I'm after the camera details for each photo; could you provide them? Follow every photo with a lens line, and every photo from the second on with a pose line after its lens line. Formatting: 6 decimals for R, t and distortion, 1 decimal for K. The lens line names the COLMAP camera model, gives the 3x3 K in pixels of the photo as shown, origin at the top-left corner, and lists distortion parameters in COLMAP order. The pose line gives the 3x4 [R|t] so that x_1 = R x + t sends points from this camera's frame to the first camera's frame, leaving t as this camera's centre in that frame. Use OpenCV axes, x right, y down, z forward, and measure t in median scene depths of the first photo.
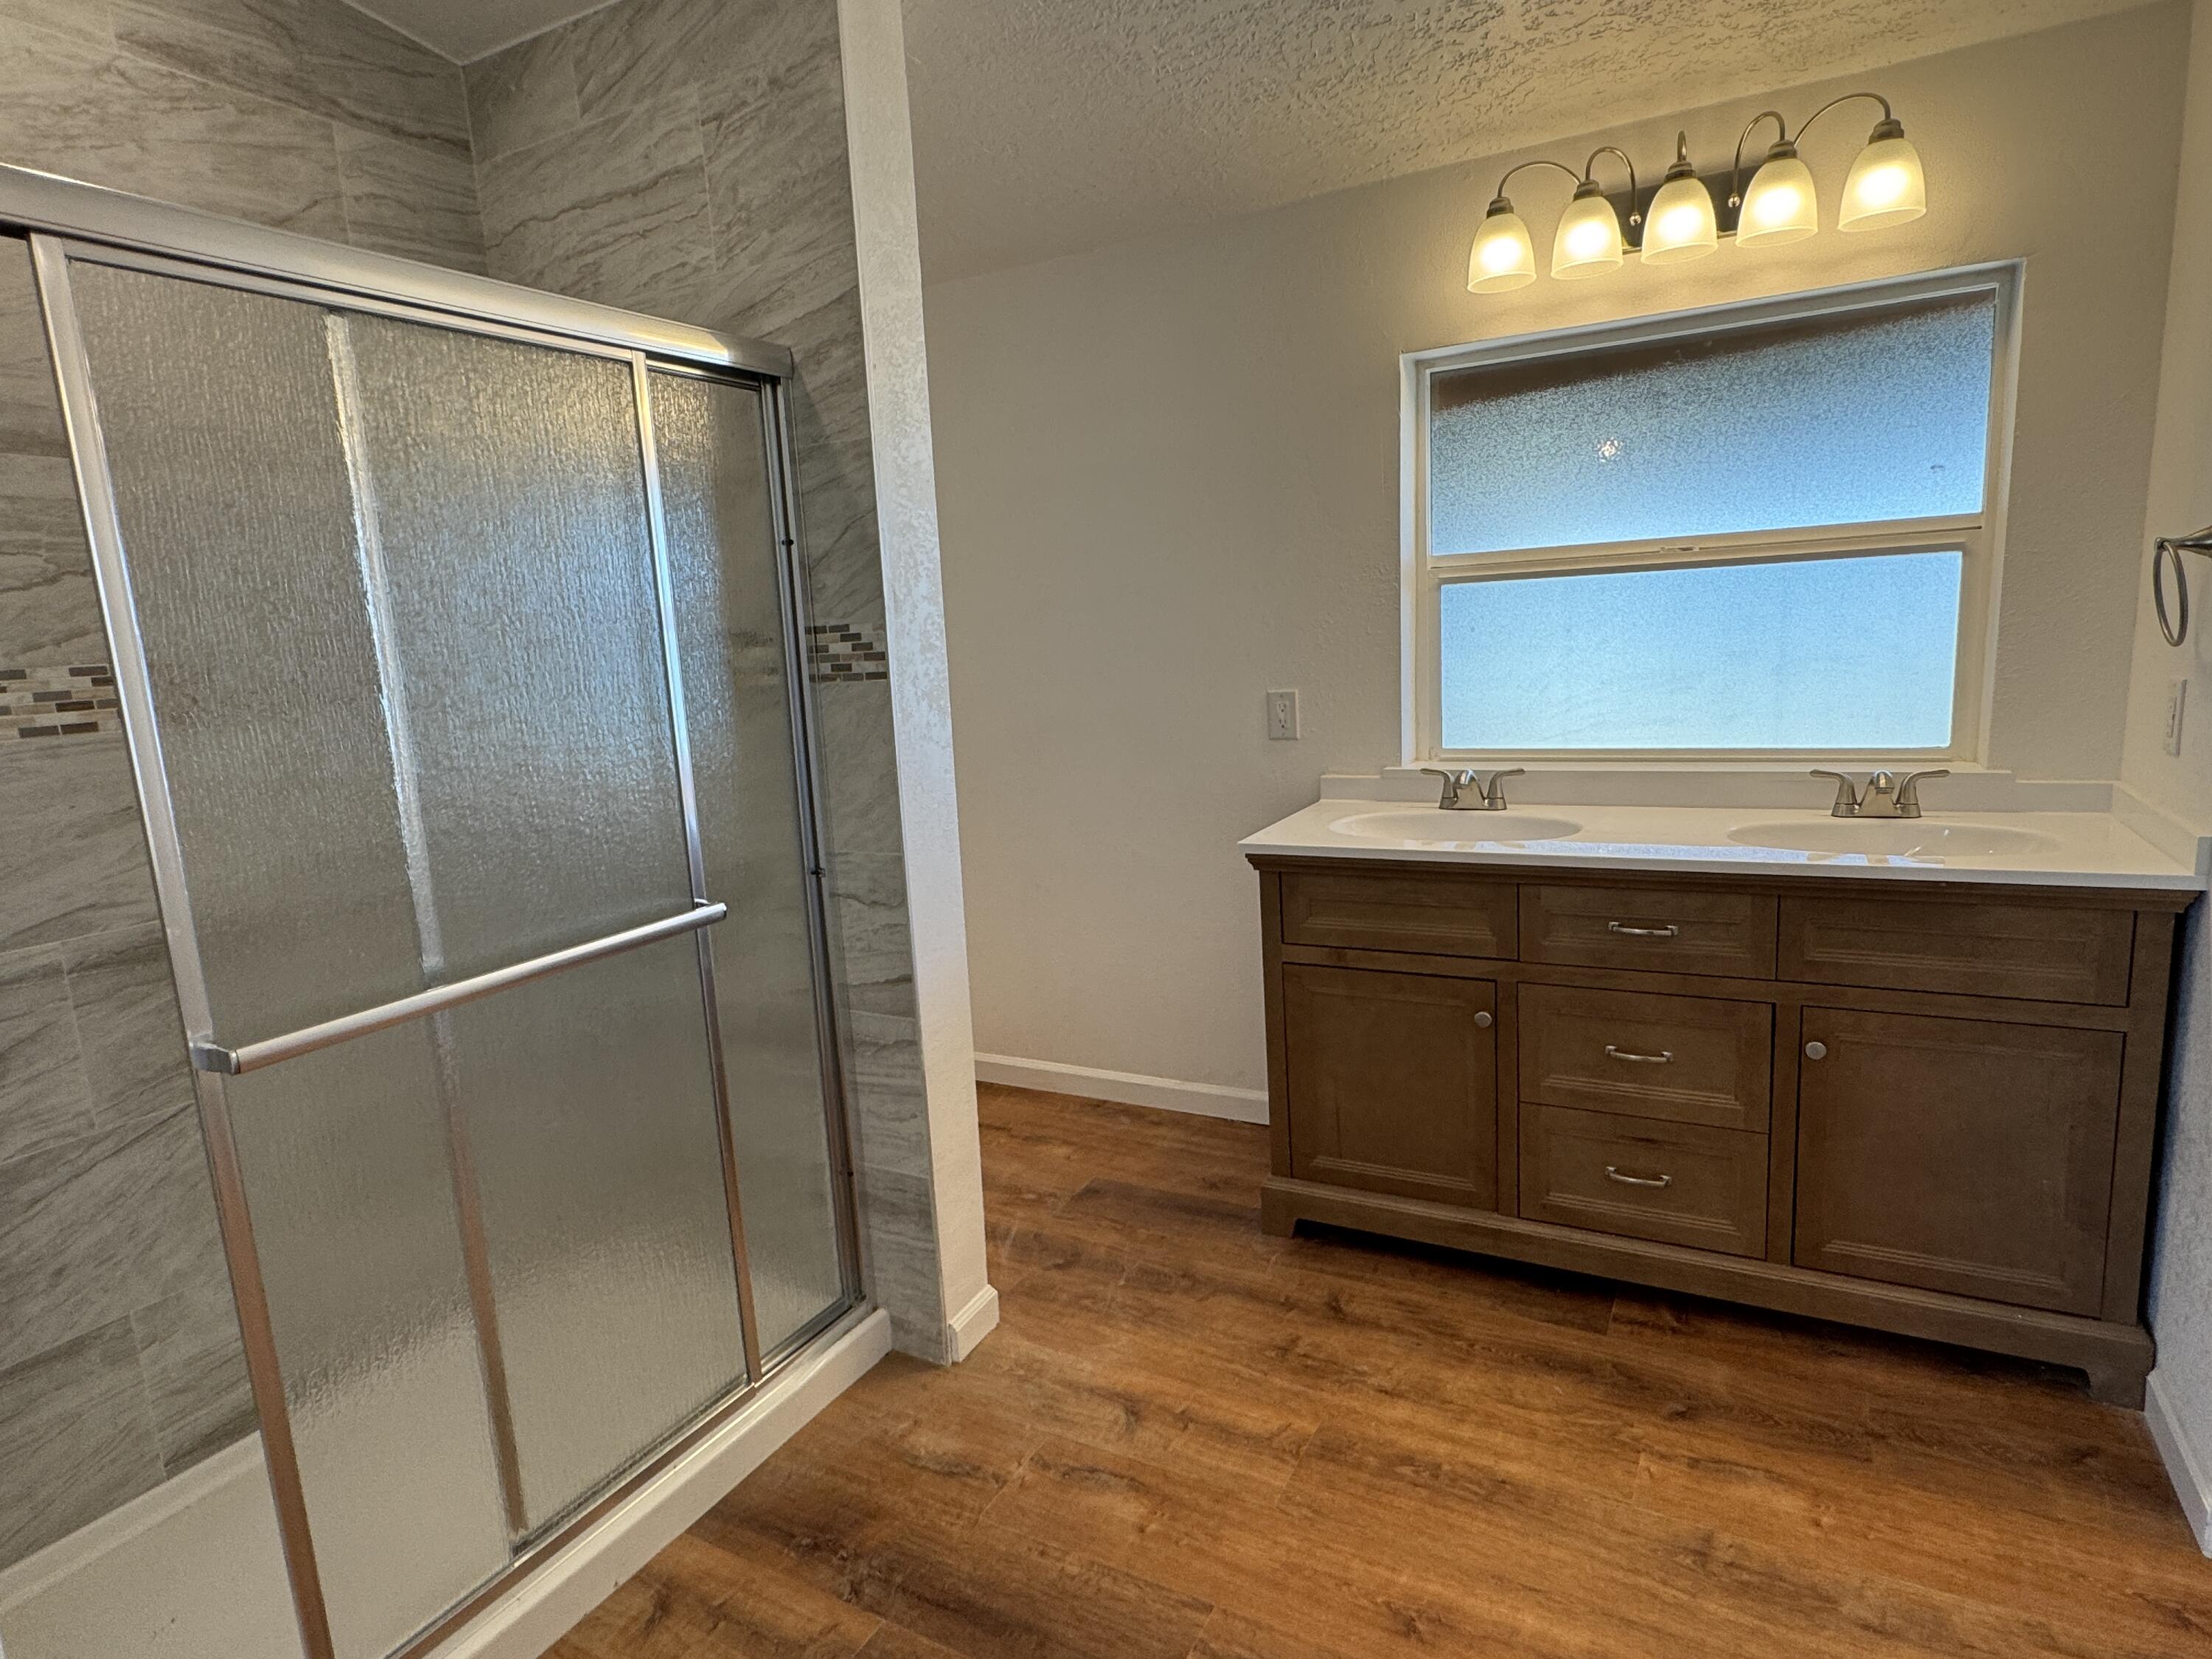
lens RADIAL K [[1212.7, 0, 1097.7], [0, 1212.7, 835.1], [0, 0, 1]] dist [-0.006557, 0.002131]
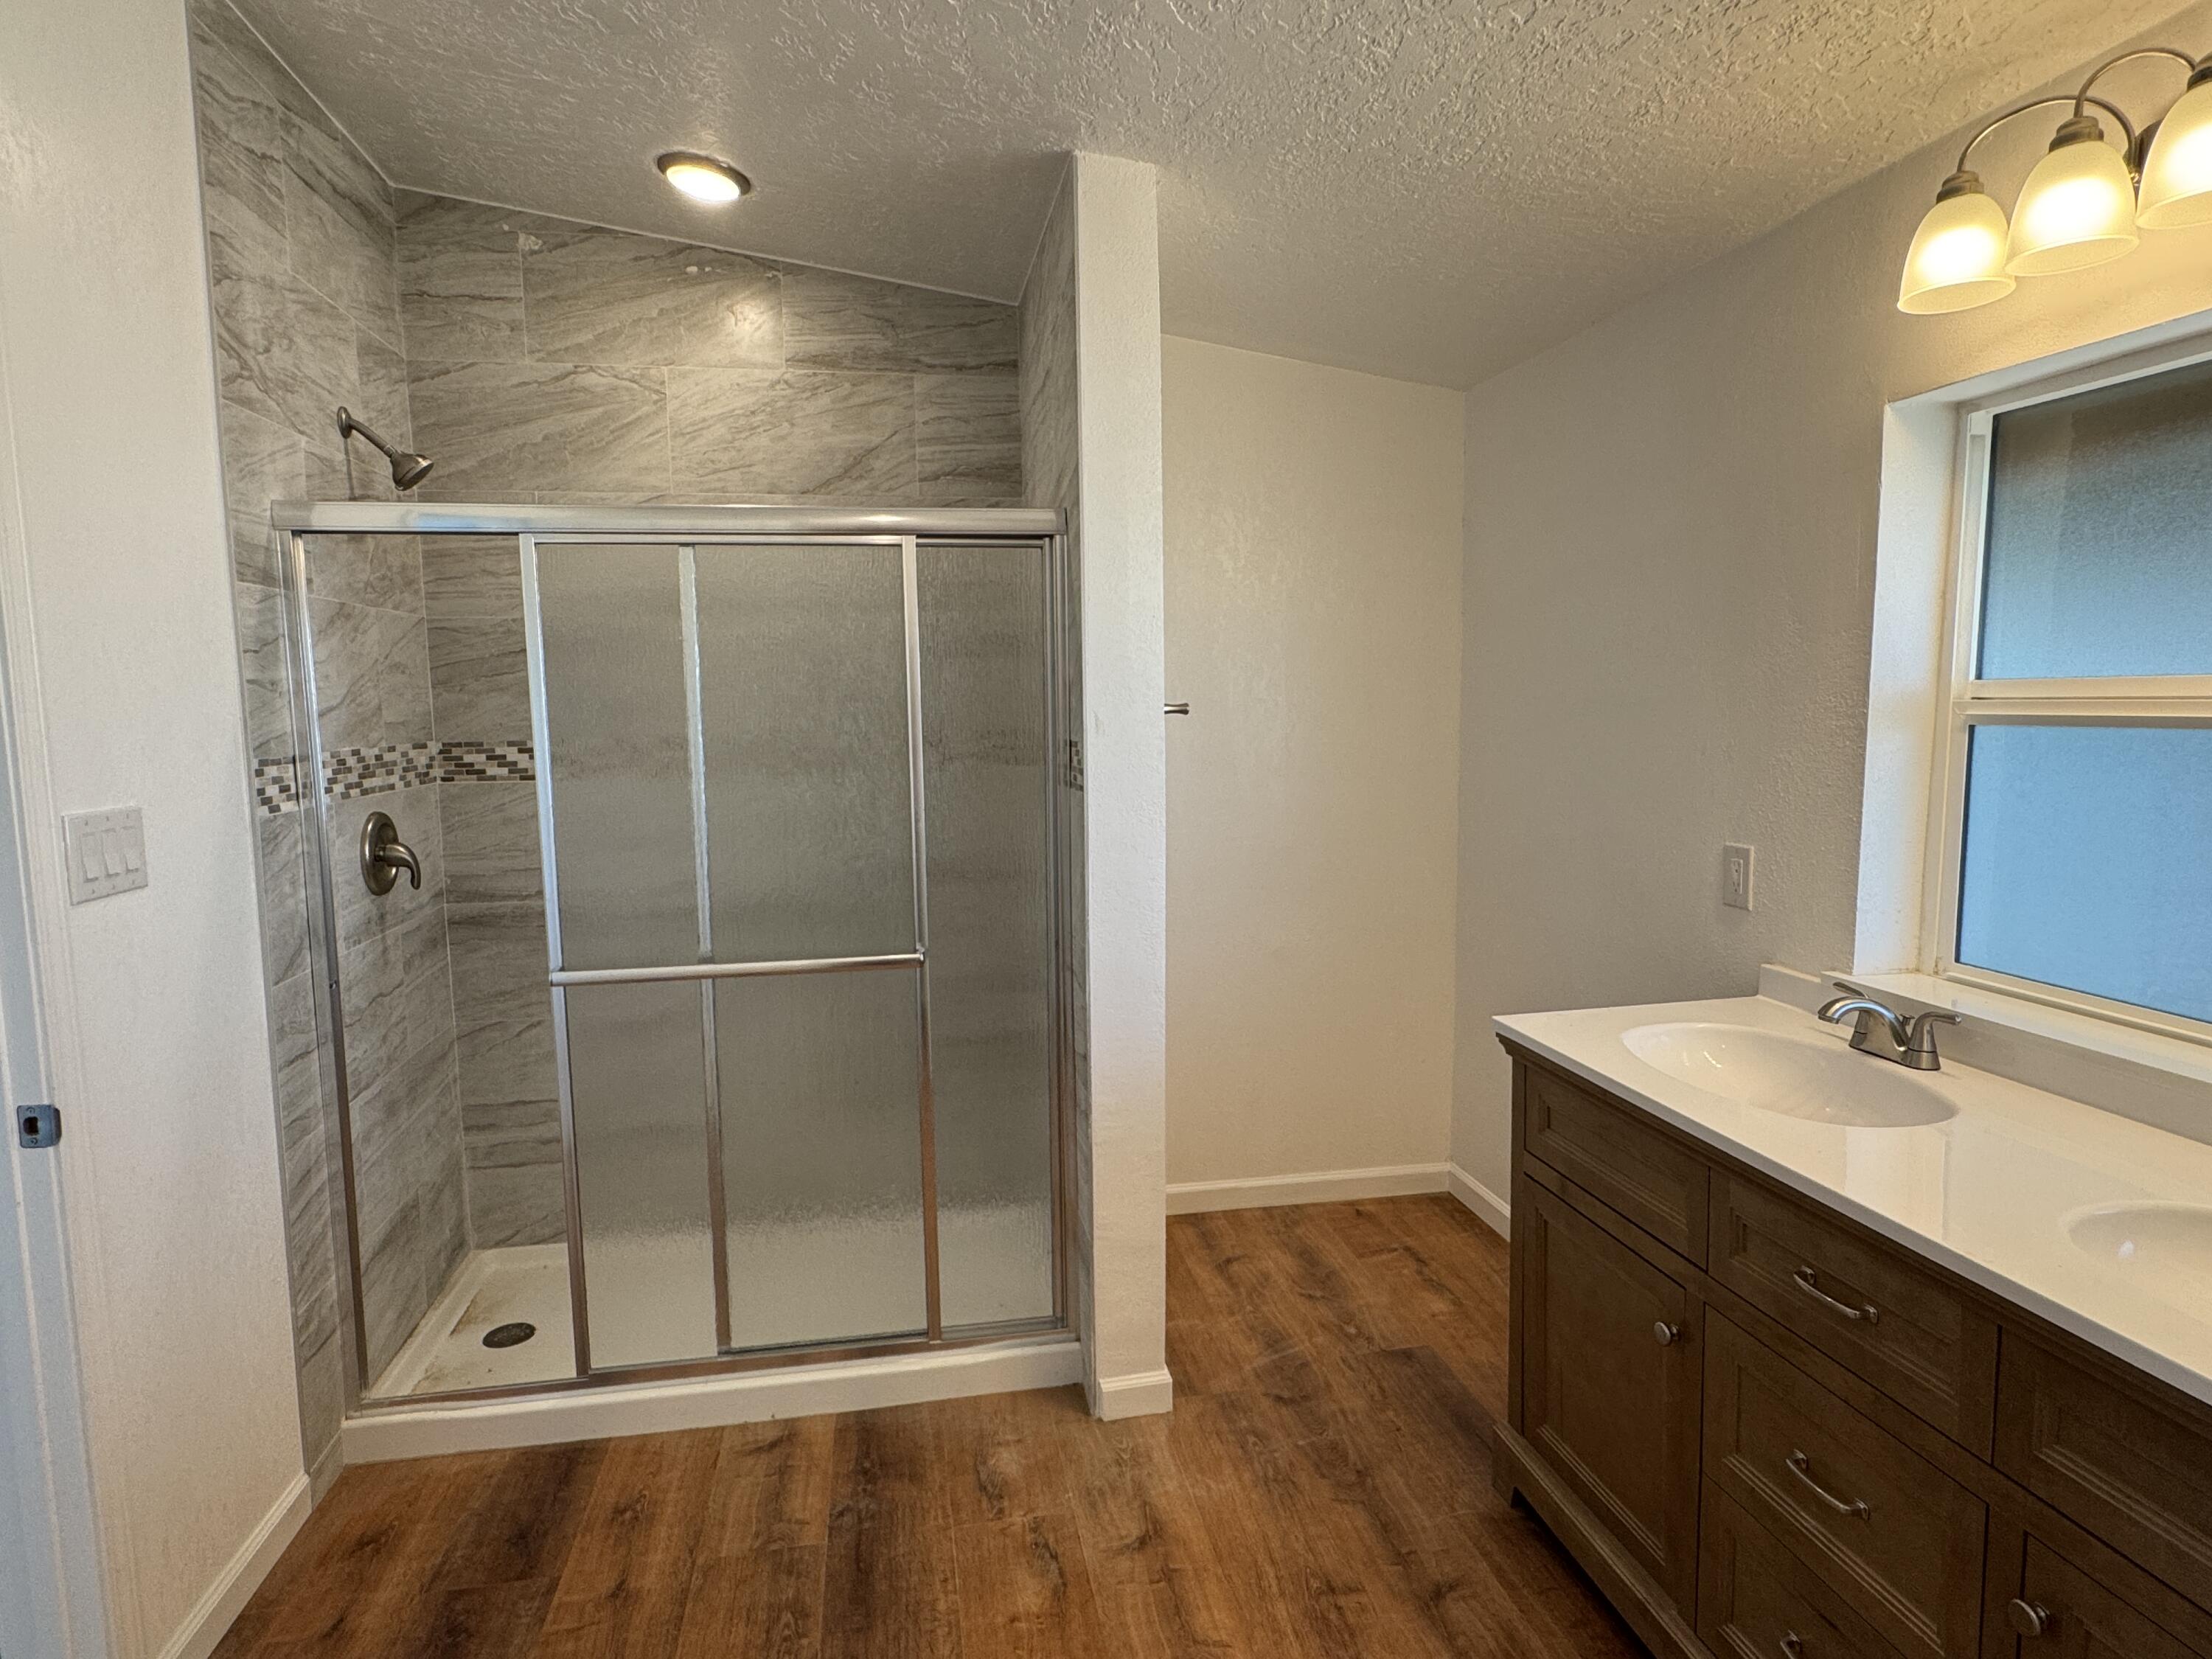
lens RADIAL K [[1212.7, 0, 1105.4], [0, 1212.7, 837.5], [0, 0, 1]] dist [-0.006557, 0.002131]
pose [[0.631043, 0.133580, -0.764160, 0.646047], [-0.154787, 0.986936, 0.044699, -0.127581], [0.760148, 0.090075, 0.643476, 0.259451]]
